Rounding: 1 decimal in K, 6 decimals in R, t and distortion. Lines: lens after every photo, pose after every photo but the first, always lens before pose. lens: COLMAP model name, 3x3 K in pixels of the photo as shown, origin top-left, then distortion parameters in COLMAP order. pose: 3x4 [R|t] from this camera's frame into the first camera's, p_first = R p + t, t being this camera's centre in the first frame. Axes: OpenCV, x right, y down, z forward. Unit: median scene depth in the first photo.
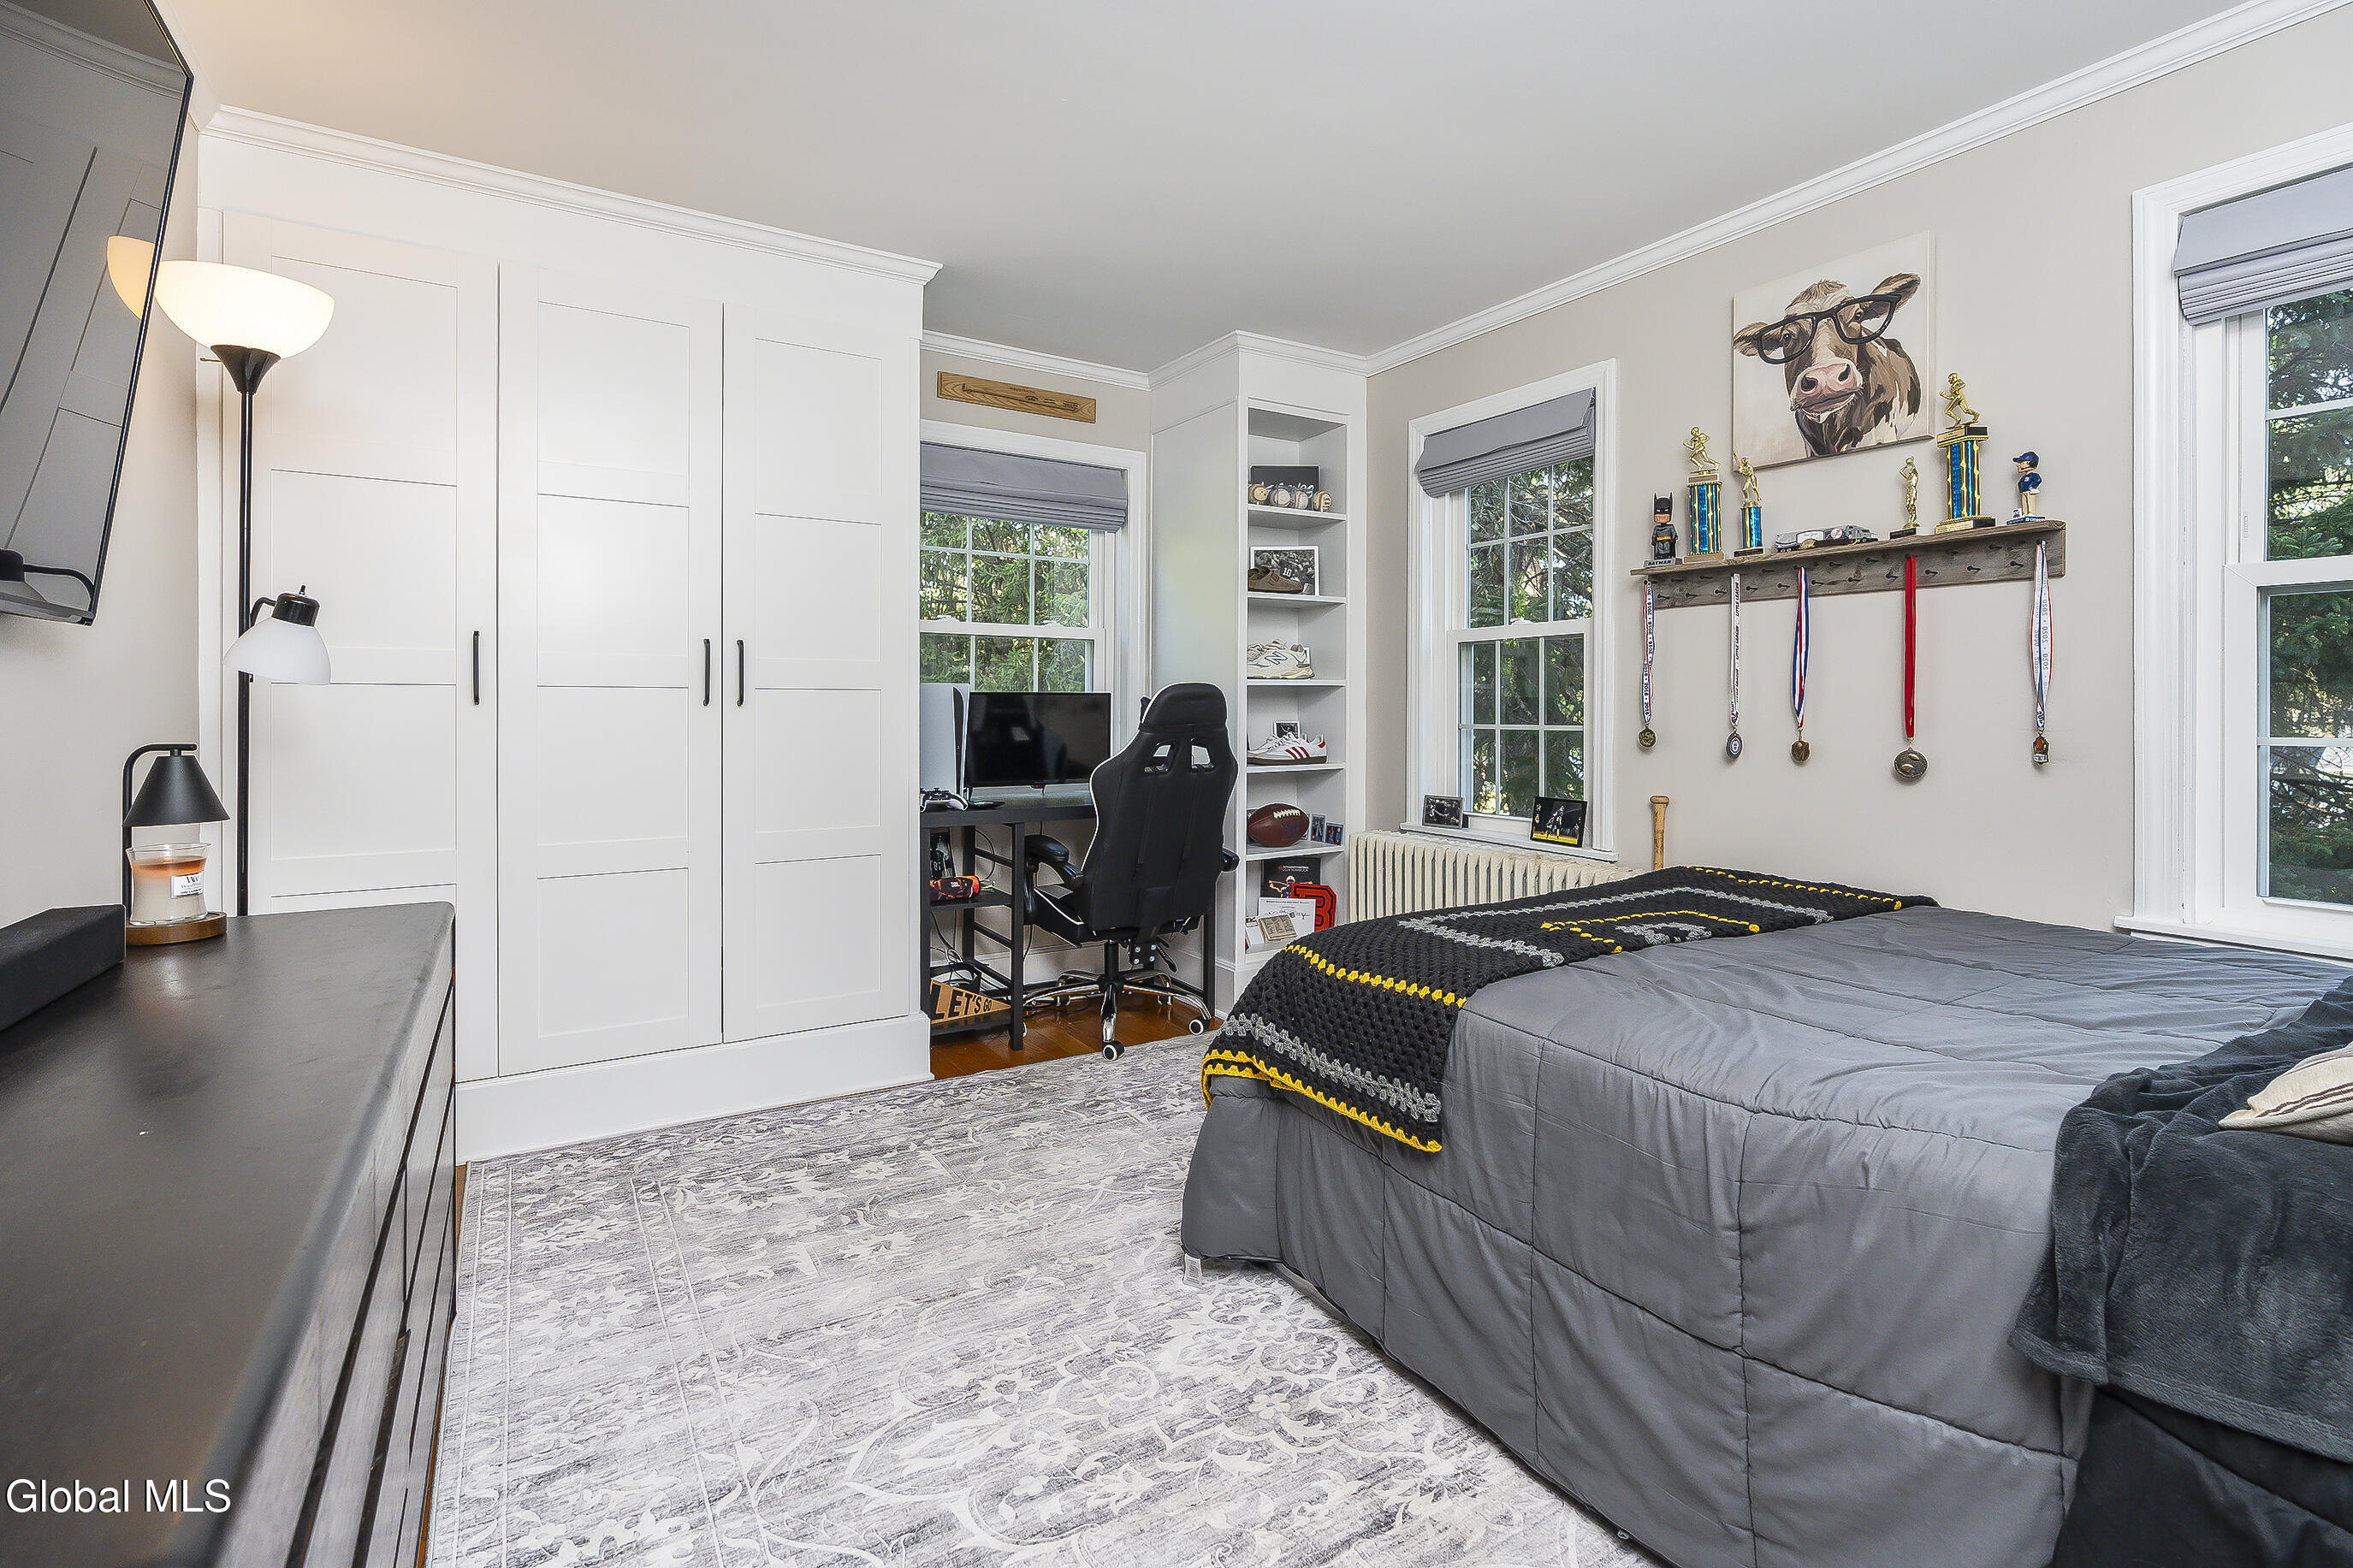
lens RADIAL K [[1078.9, 0, 1177.0], [0, 1078.9, 700.3], [0, 0, 1]] dist [0.003529, 0.000770]
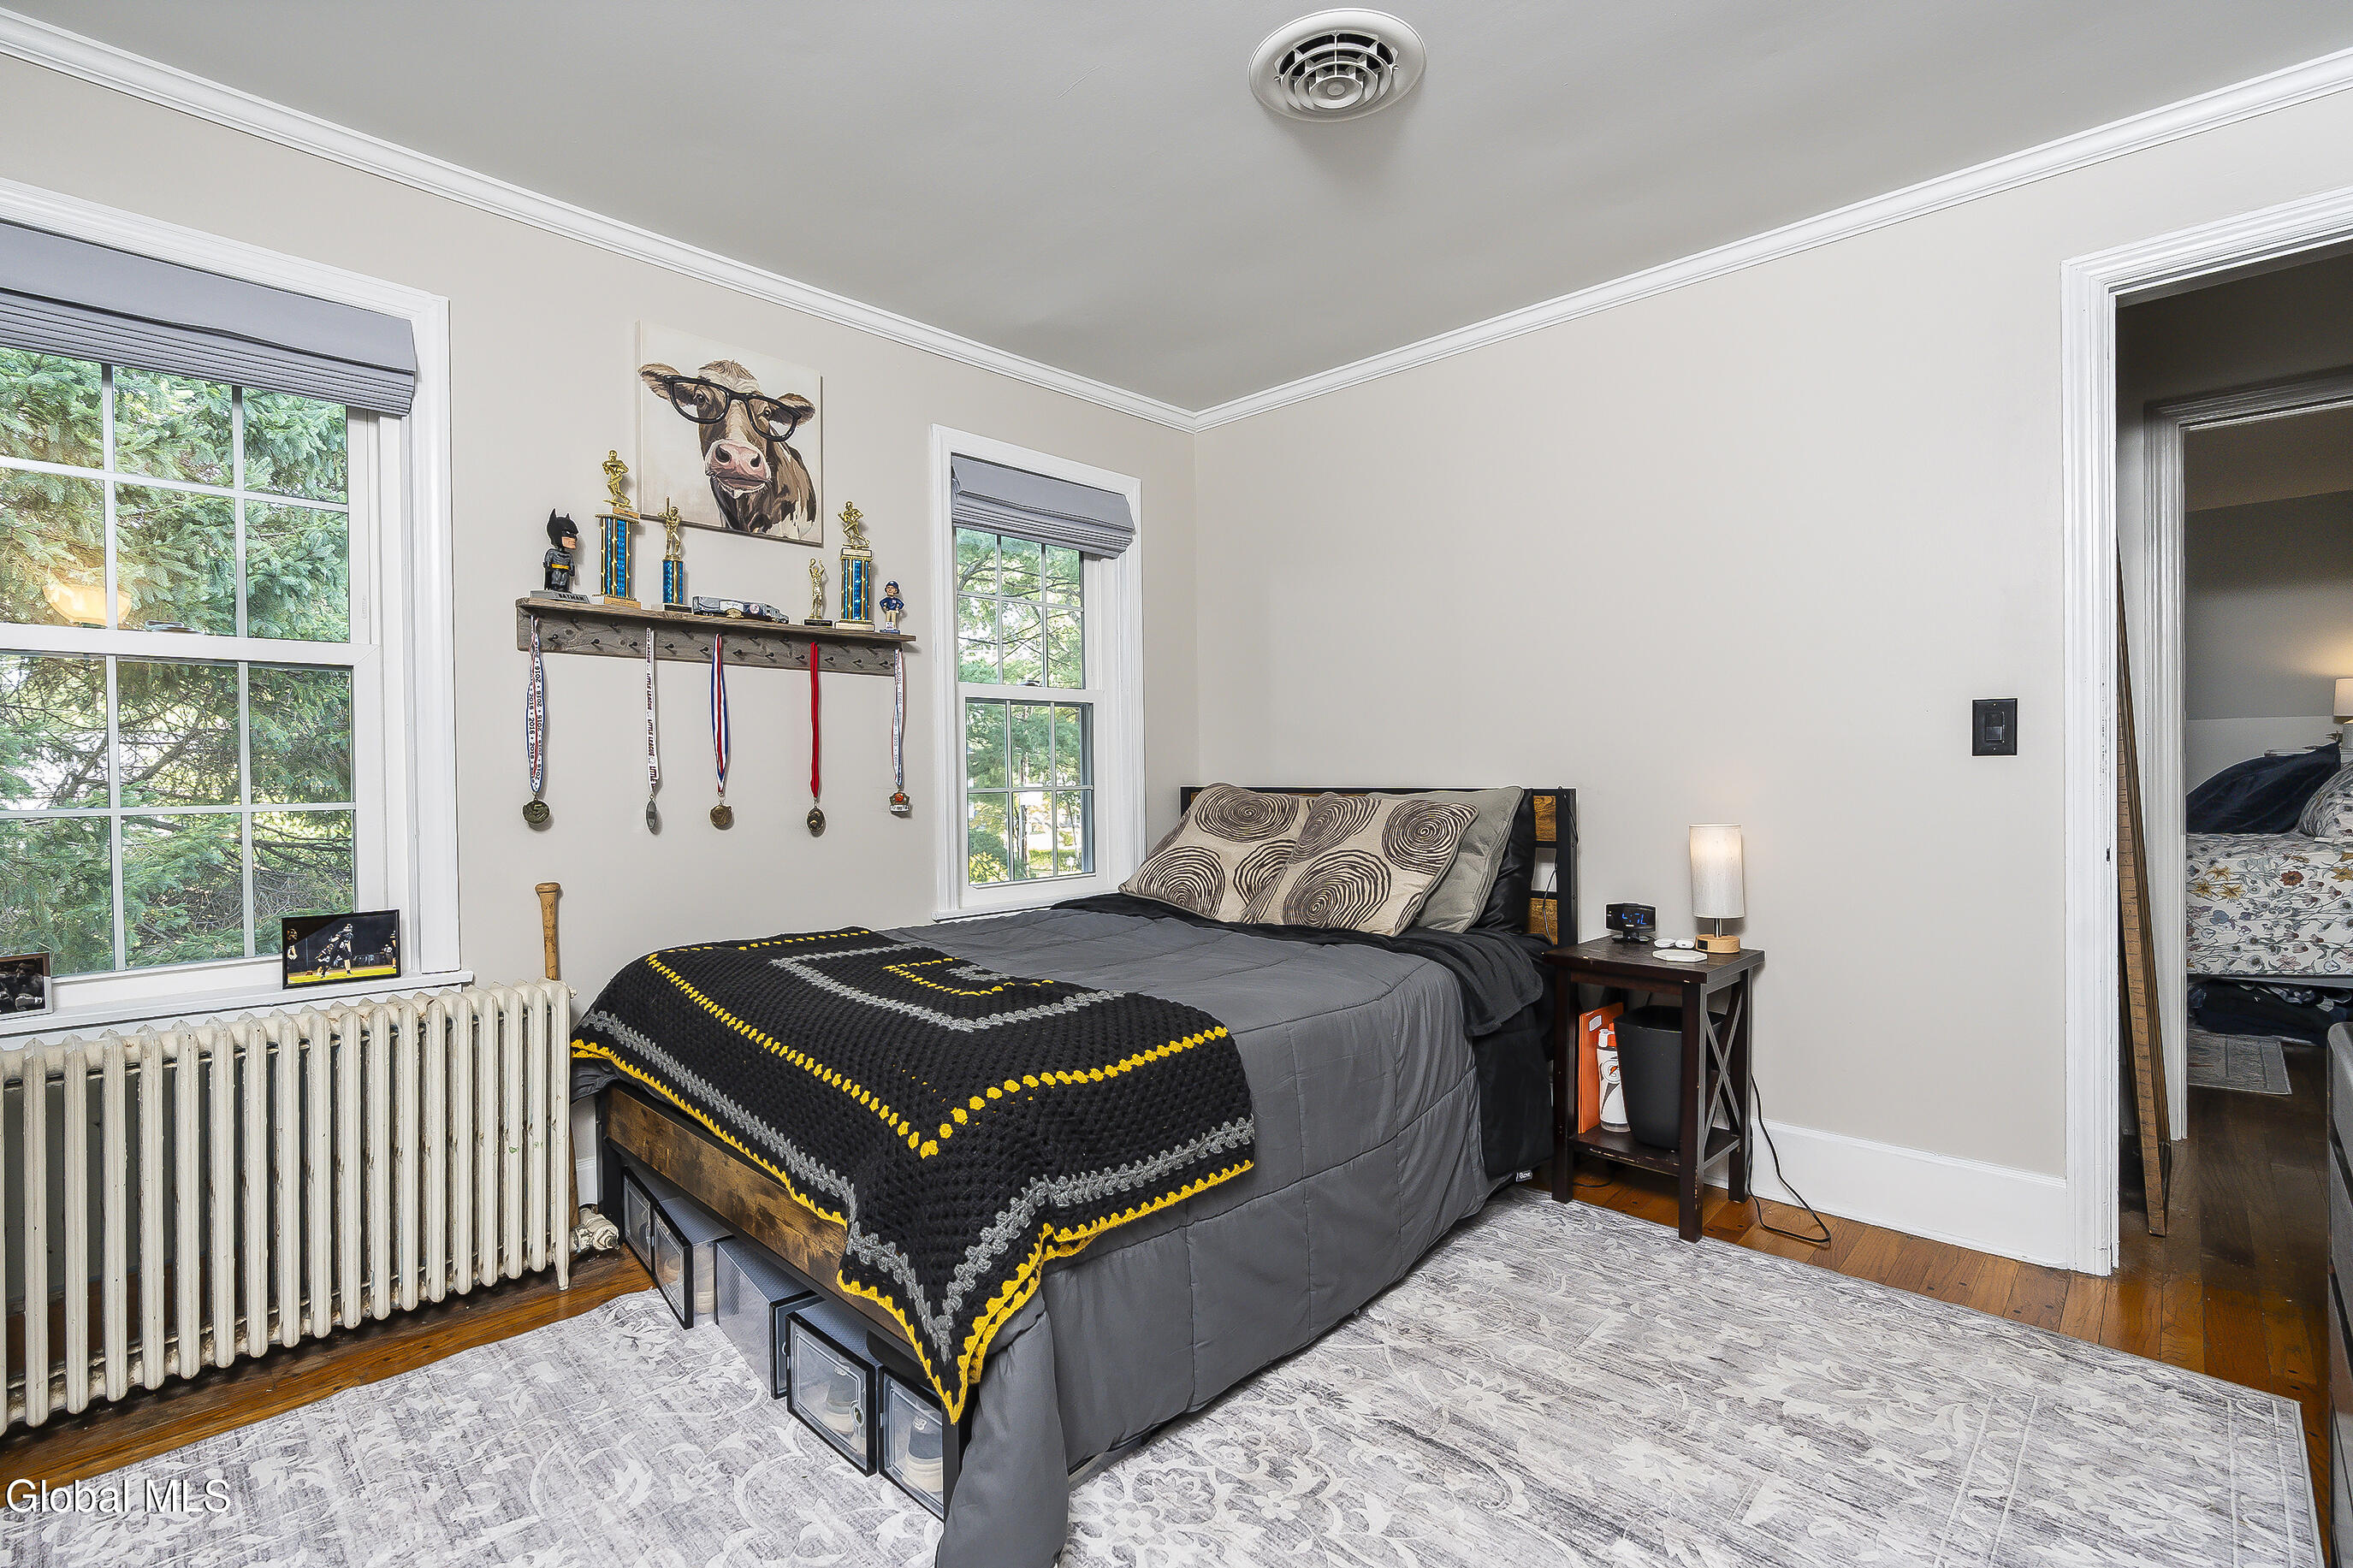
lens RADIAL K [[1078.9, 0, 1174.9], [0, 1078.9, 778.2], [0, 0, 1]] dist [0.003529, 0.000770]
pose [[-0.249120, -0.006355, 0.968452, -0.527176], [0.001151, 0.999976, 0.006858, 0.006111], [-0.968472, 0.002823, -0.249107, 0.864780]]
